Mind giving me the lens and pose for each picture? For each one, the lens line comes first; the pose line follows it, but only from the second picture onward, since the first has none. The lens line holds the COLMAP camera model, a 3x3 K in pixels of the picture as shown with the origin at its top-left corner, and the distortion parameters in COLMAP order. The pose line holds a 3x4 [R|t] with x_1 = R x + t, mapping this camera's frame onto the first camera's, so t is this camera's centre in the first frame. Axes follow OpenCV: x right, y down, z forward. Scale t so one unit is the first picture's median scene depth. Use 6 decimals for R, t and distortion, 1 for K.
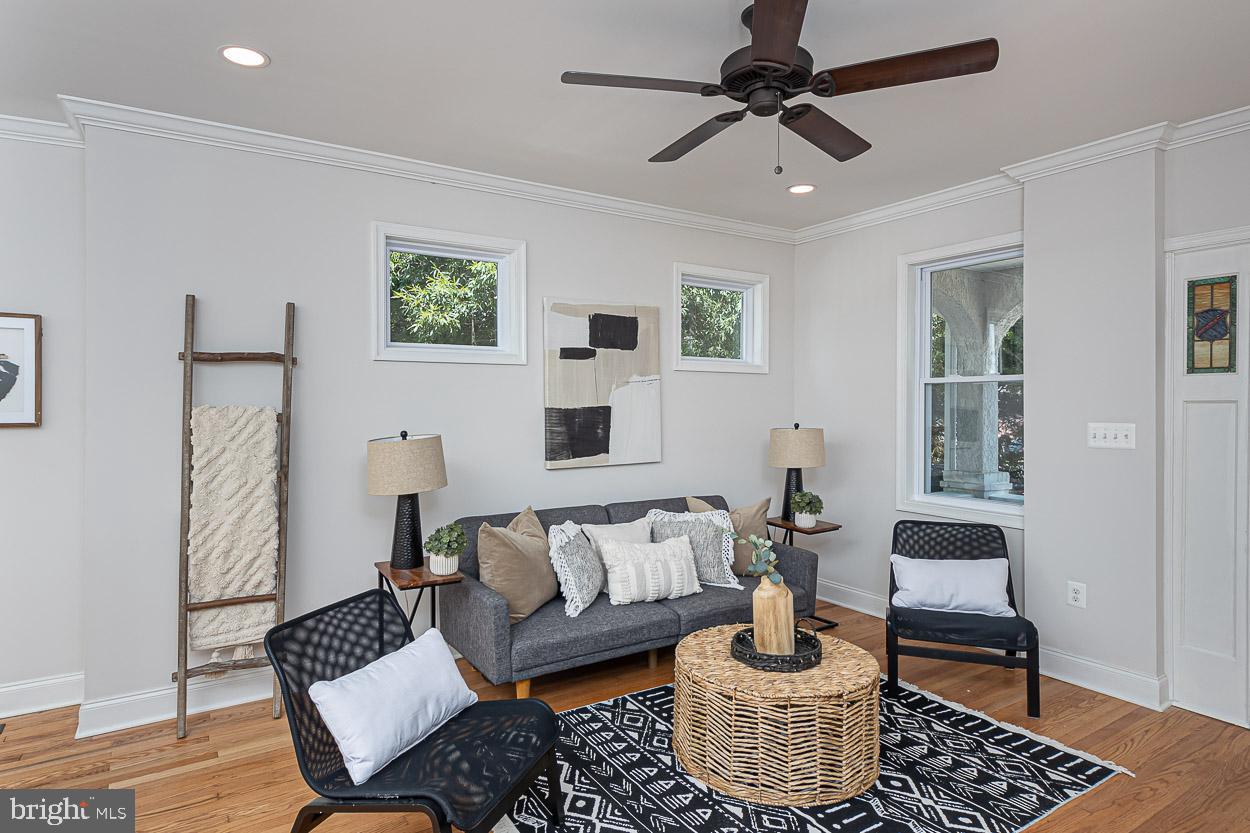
lens RADIAL K [[695.9, 0, 631.8], [0, 695.9, 410.9], [0, 0, 1]] dist [0.018312, -0.000104]
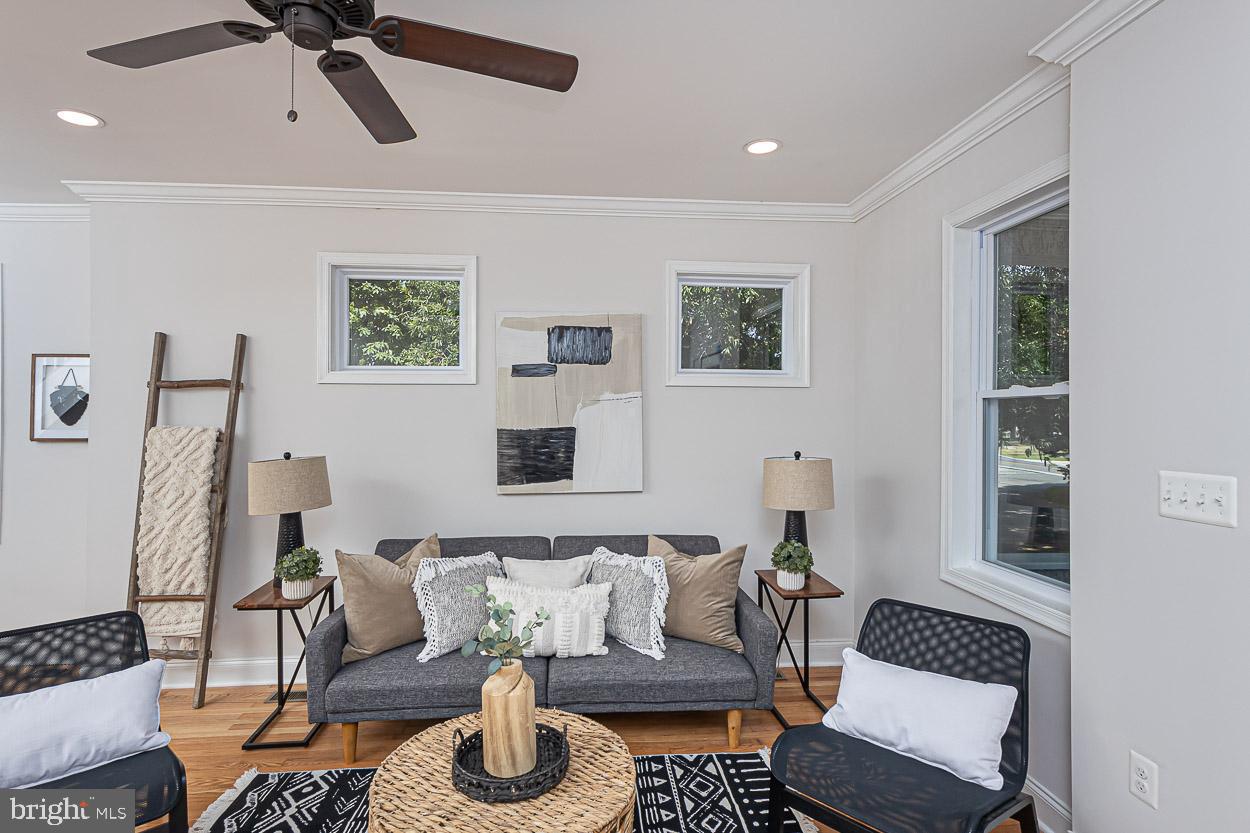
lens RADIAL K [[657.5, 0, 624.9], [0, 657.5, 409.4], [0, 0, 1]] dist [0.022489, -0.003658]
pose [[0.876625, -0.010552, -0.481059, 0.520899], [-0.005363, 0.999483, -0.031697, -0.004110], [0.481145, 0.030366, 0.876115, 0.342968]]
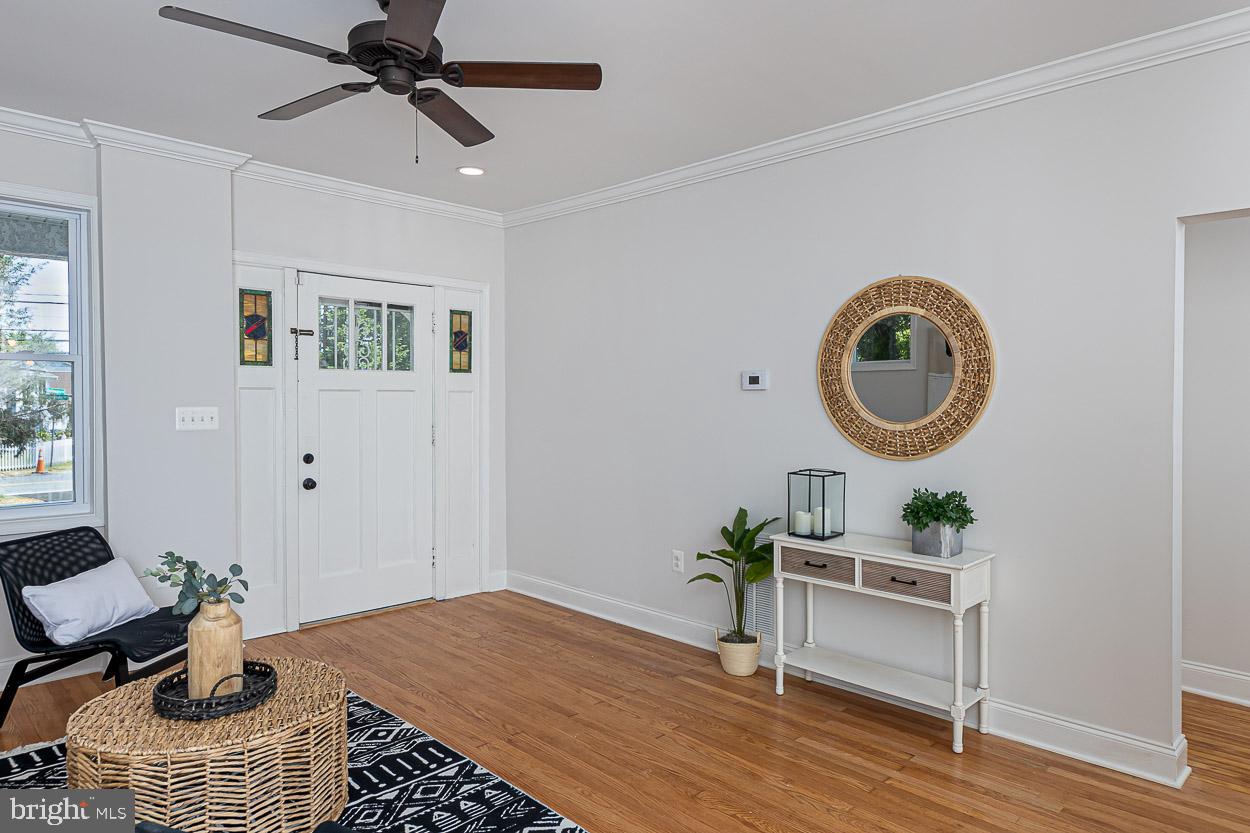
lens RADIAL K [[785.5, 0, 620.4], [0, 785.5, 415.3], [0, 0, 1]] dist [-0.002899, 0.004621]
pose [[-0.196497, -0.023356, 0.980226, -0.599932], [0.005862, 0.999670, 0.024994, 0.003483], [-0.980487, 0.010658, -0.196295, 0.564274]]
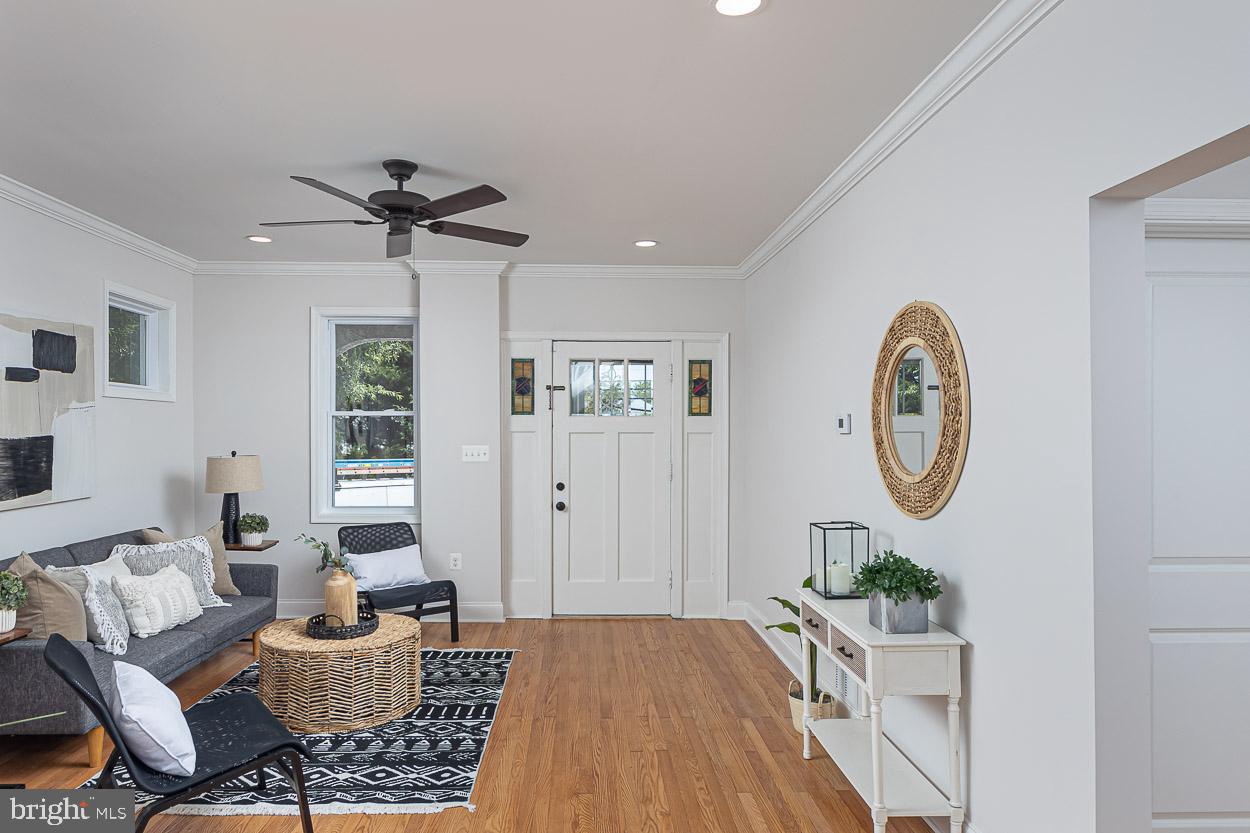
lens RADIAL K [[785.5, 0, 580.6], [0, 785.5, 435.8], [0, 0, 1]] dist [-0.002899, 0.004621]
pose [[0.541758, -0.005035, 0.840519, -0.602418], [0.006647, 0.999976, 0.001706, -0.005021], [-0.840508, 0.004663, 0.541779, -0.117167]]
